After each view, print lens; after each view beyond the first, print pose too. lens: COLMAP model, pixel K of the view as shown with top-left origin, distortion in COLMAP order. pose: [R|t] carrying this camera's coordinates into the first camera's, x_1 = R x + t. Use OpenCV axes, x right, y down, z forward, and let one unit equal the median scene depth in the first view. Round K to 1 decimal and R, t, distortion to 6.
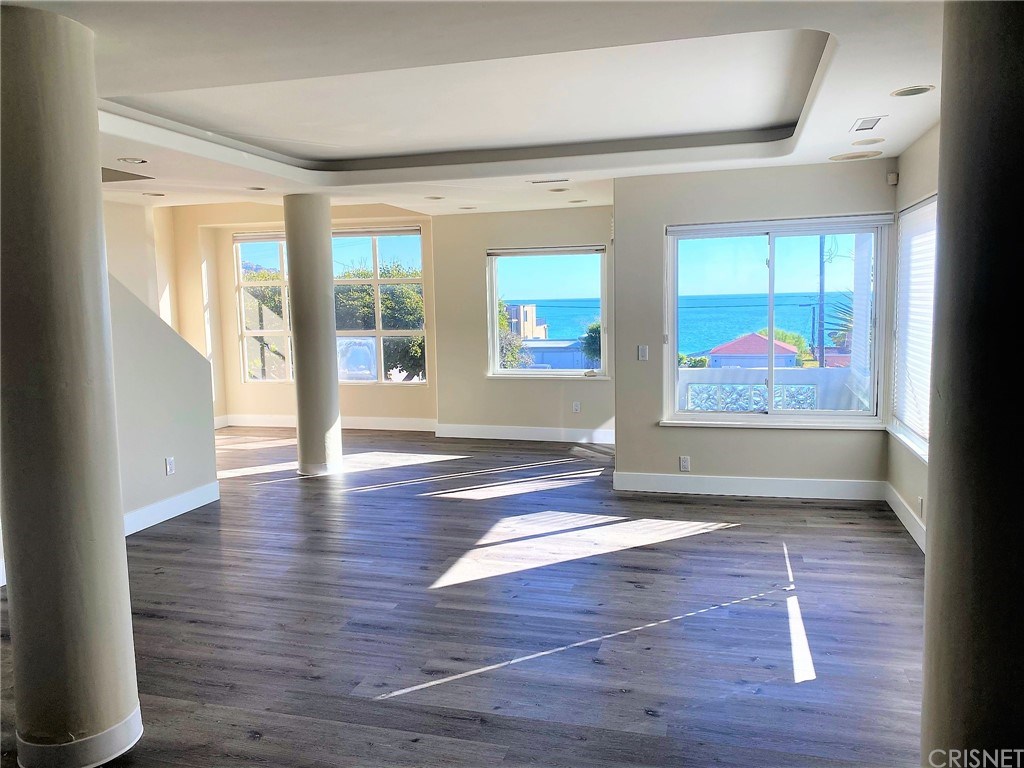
lens RADIAL K [[778.8, 0, 510.5], [0, 778.8, 381.0], [0, 0, 1]] dist [0.050073, -0.030029]
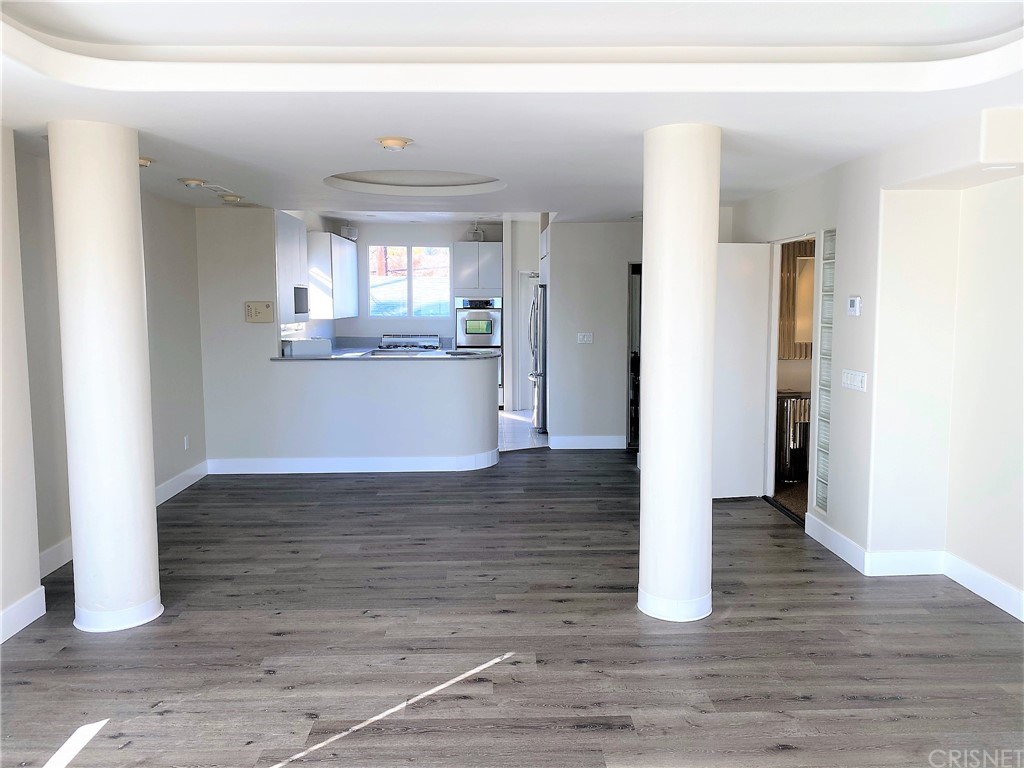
lens RADIAL K [[778.8, 0, 512.1], [0, 778.8, 381.5], [0, 0, 1]] dist [0.050073, -0.030029]
pose [[-0.949179, 0.059203, -0.309118, 0.150888], [-0.009845, 0.976083, 0.217174, -0.229412], [0.314582, 0.209180, -0.925895, 1.834037]]
